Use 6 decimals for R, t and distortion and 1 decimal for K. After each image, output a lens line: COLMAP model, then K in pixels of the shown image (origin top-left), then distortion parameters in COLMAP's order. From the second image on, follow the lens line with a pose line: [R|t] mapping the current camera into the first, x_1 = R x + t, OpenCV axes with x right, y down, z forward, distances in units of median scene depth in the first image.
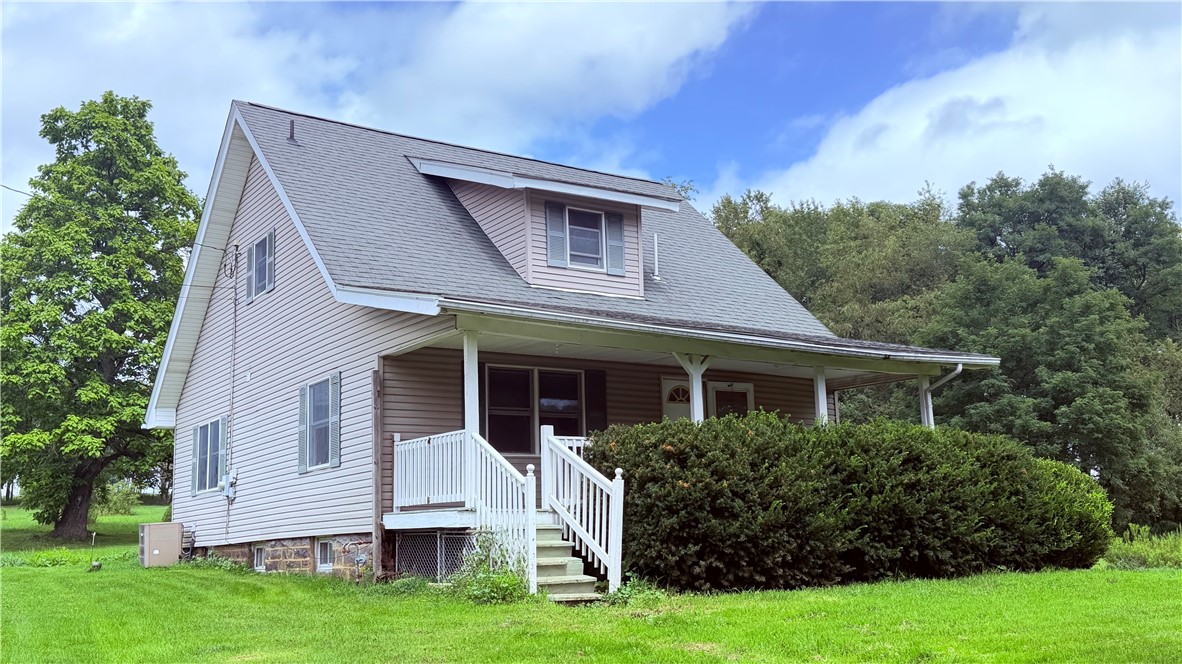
lens RADIAL K [[1176.1, 0, 591.0], [0, 1176.1, 332.0], [0, 0, 1]] dist [-0.013085, -0.009901]
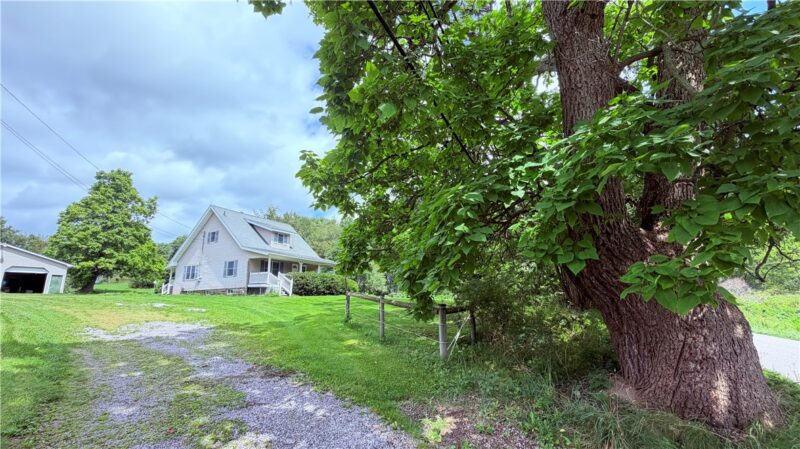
lens RADIAL K [[319.2, 0, 395.7], [0, 319.2, 224.9], [0, 0, 1]] dist [0.000104, 0.000100]
pose [[0.875420, 0.120310, 0.468152, -0.264099], [-0.092647, 0.992335, -0.081774, -0.075977], [-0.474402, 0.028214, 0.879856, -0.708296]]
